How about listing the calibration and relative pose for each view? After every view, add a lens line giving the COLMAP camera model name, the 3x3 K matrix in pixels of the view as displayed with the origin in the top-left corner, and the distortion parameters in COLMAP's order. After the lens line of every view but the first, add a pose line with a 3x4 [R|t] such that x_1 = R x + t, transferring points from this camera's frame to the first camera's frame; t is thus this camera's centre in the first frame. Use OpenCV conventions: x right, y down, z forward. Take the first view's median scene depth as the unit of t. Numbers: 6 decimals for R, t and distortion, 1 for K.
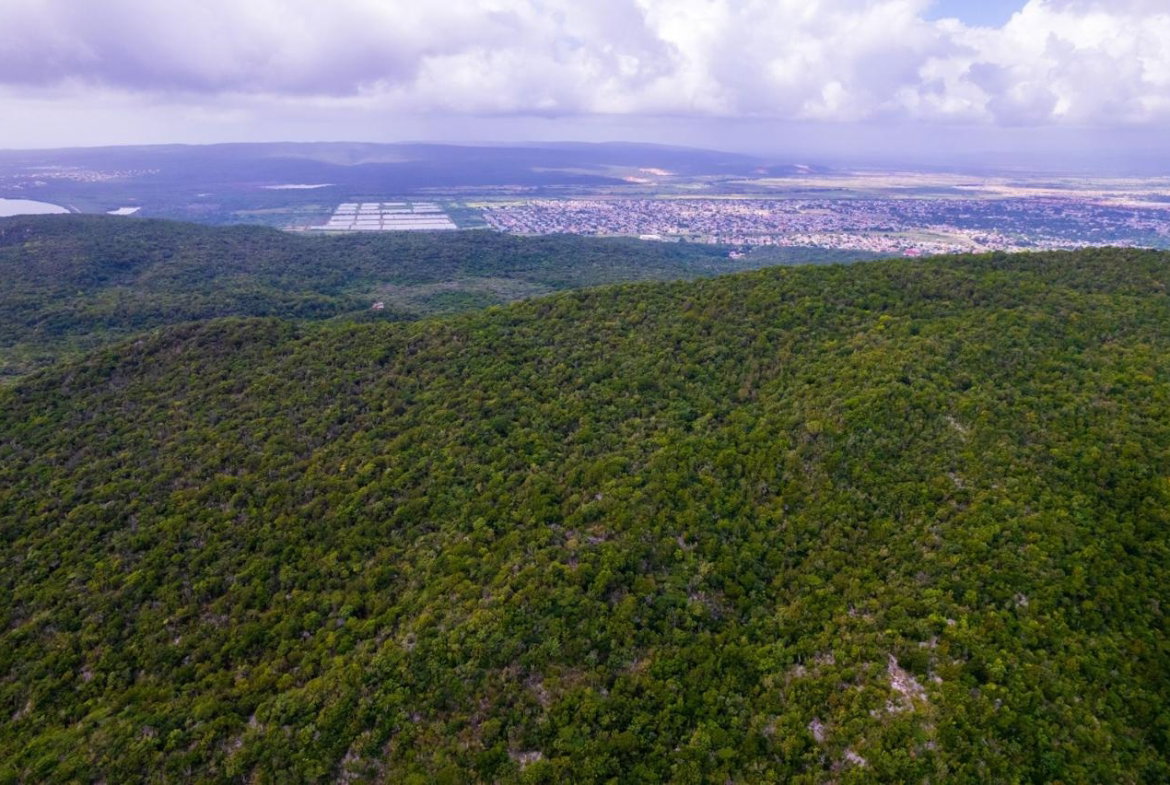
lens RADIAL K [[753.1, 0, 586.6], [0, 753.1, 396.1], [0, 0, 1]] dist [-0.079035, 0.071185]
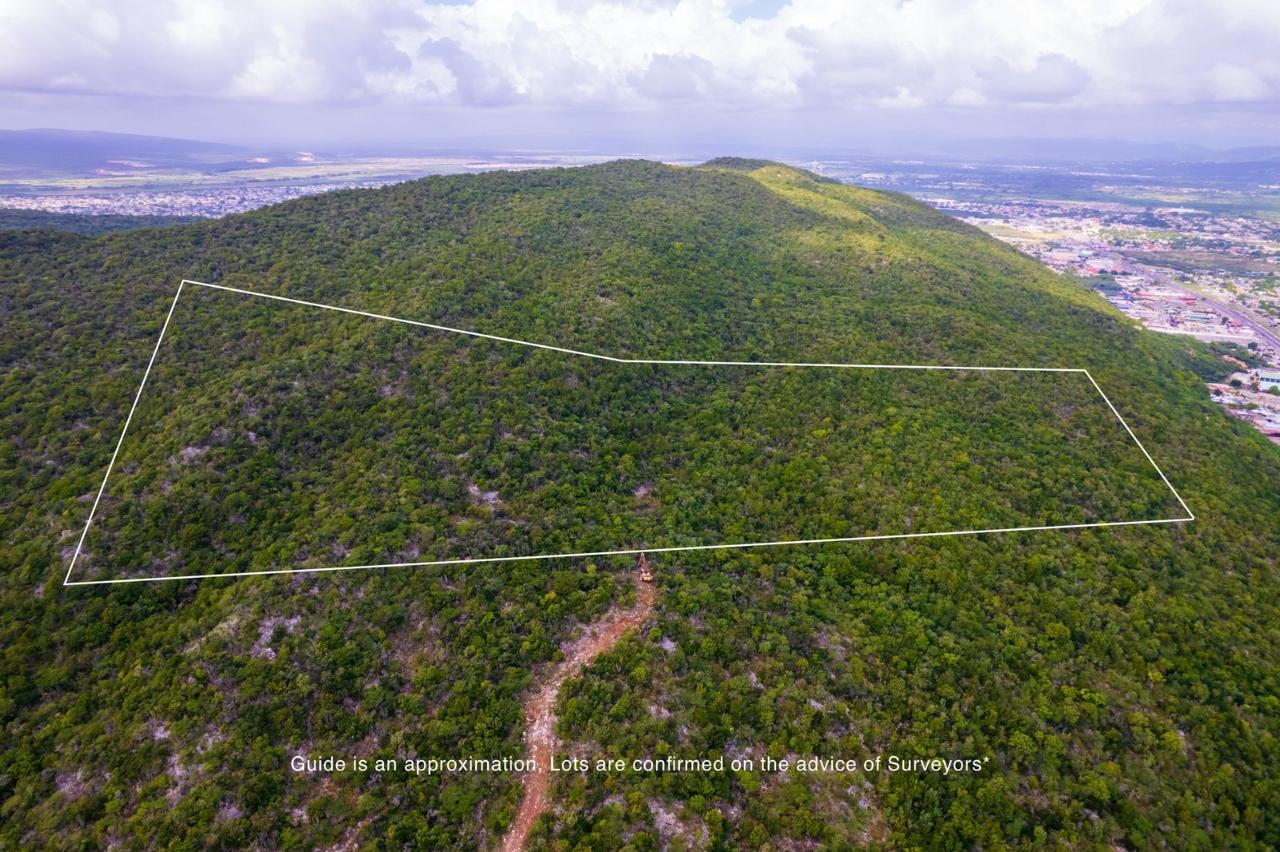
lens RADIAL K [[823.9, 0, 640.2], [0, 823.9, 429.9], [0, 0, 1]] dist [-0.079035, 0.071185]
pose [[0.787780, -0.213023, 0.577948, -0.742501], [0.199293, 0.975973, 0.088080, 0.409882], [-0.582825, 0.045793, 0.811307, -0.795371]]
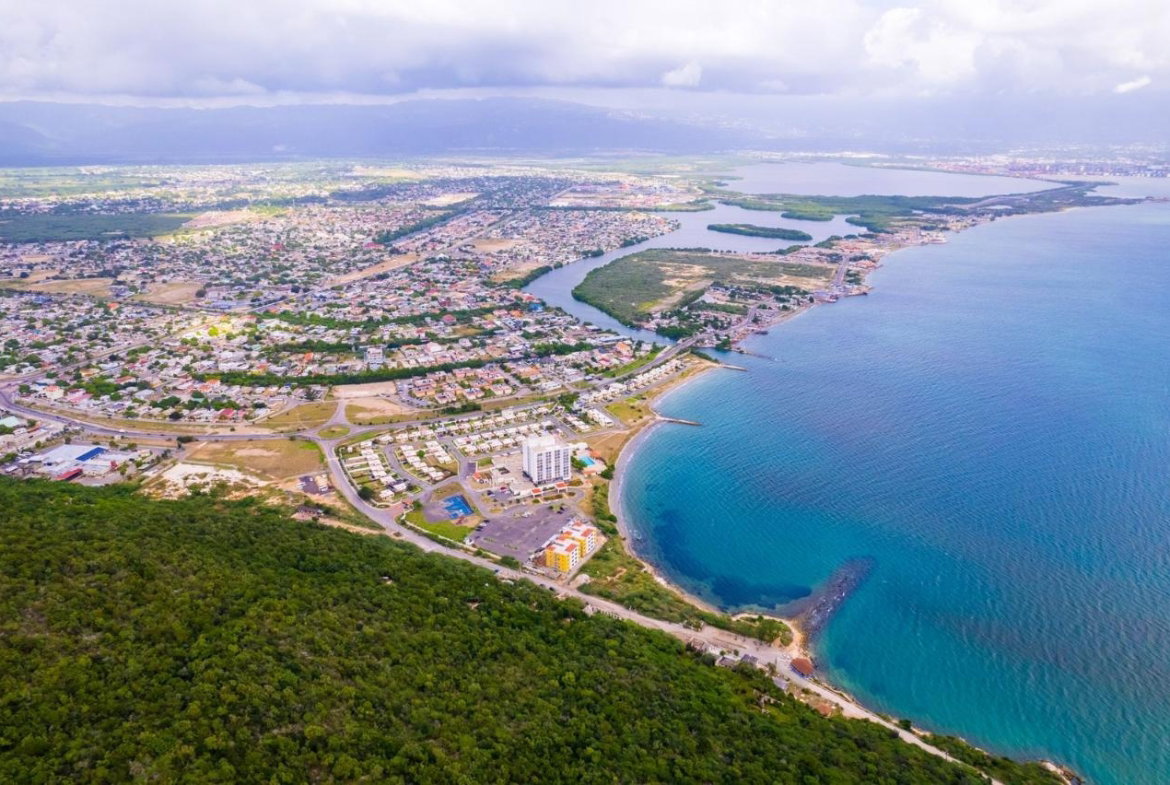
lens RADIAL K [[753.1, 0, 580.7], [0, 753.1, 401.1], [0, 0, 1]] dist [-0.079035, 0.071185]
pose [[-0.608842, -0.291916, 0.737629, -0.157110], [0.251533, 0.810817, 0.528496, 0.065657], [-0.752358, 0.507308, -0.420233, -0.199898]]
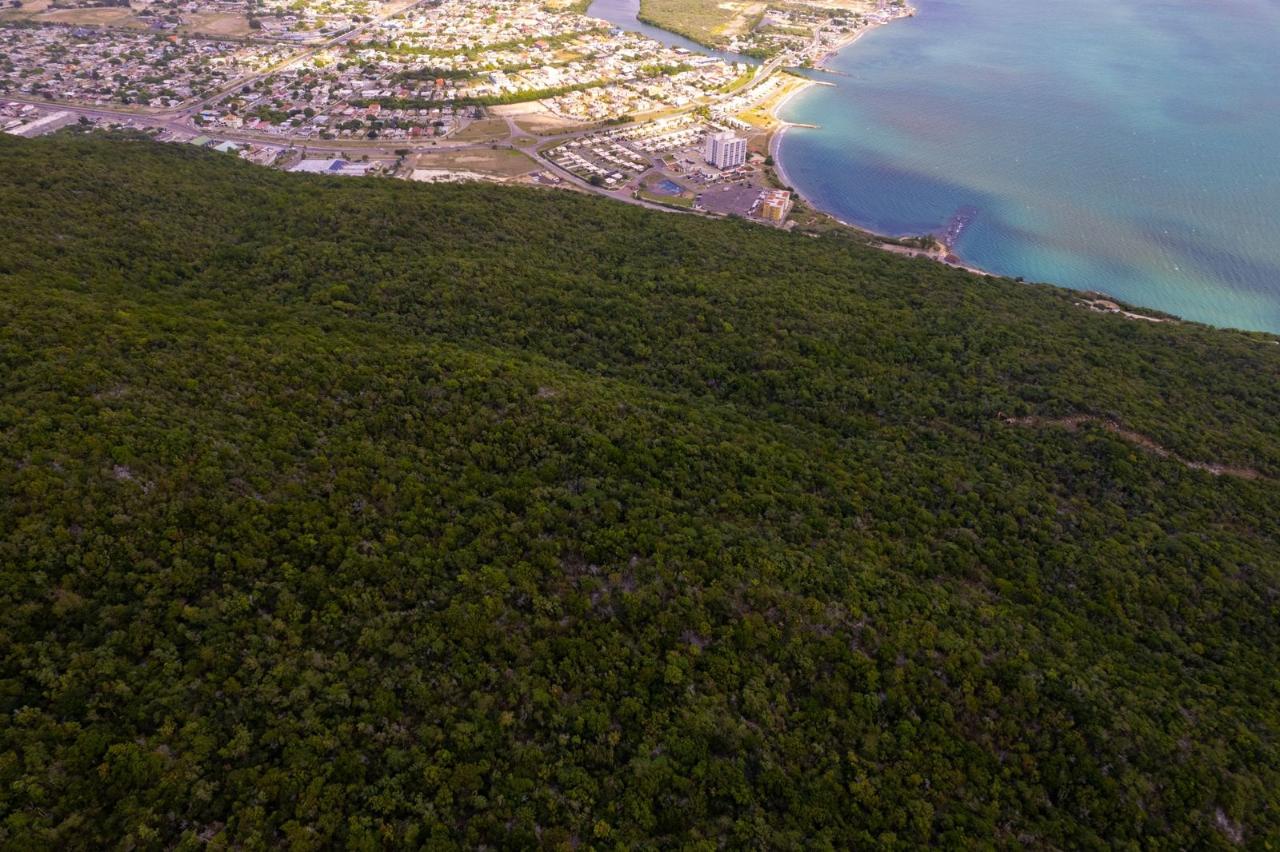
lens RADIAL K [[823.9, 0, 645.3], [0, 823.9, 425.5], [0, 0, 1]] dist [-0.079035, 0.071185]
pose [[-0.721188, -0.451342, 0.525527, -0.388312], [0.198830, 0.591838, 0.781149, -0.529186], [-0.663592, 0.667846, -0.337086, 1.020086]]
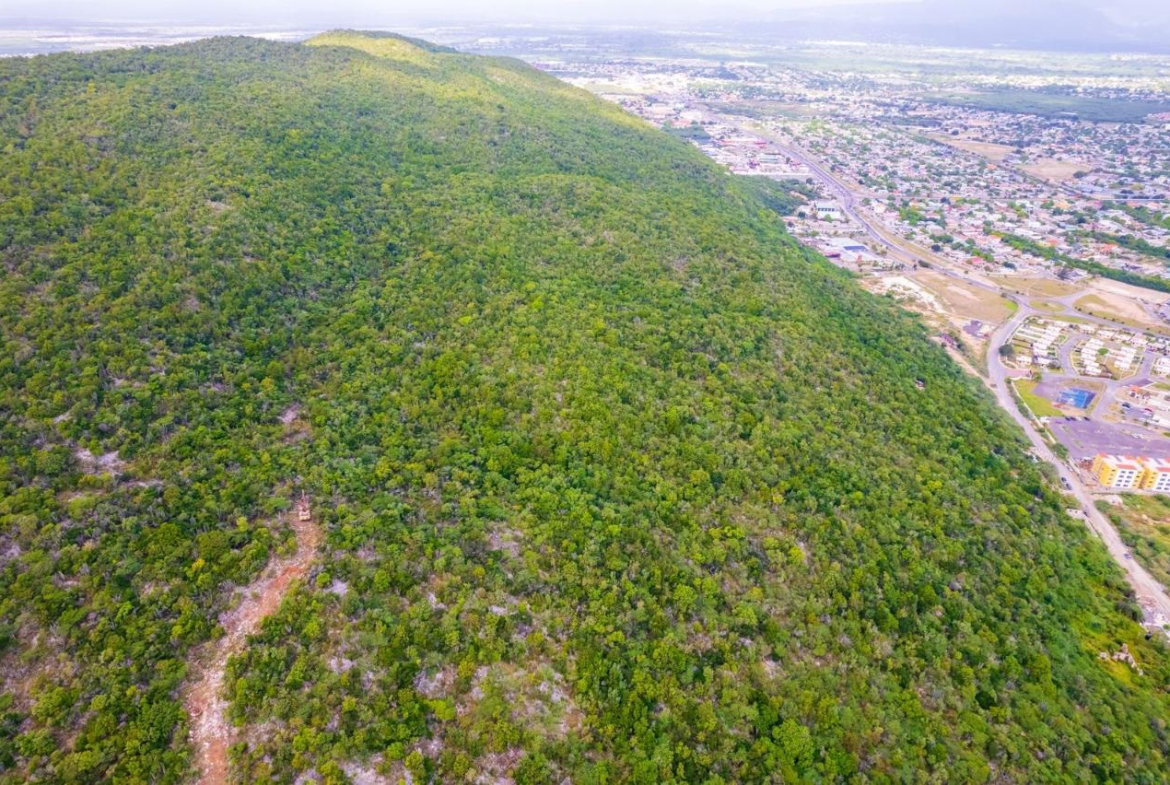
lens RADIAL K [[753.1, 0, 587.4], [0, 753.1, 397.8], [0, 0, 1]] dist [-0.079035, 0.071185]
pose [[0.498730, -0.414827, 0.761043, -0.624283], [0.279604, 0.908093, 0.311750, 0.372133], [-0.820421, 0.057311, 0.568881, -0.738968]]
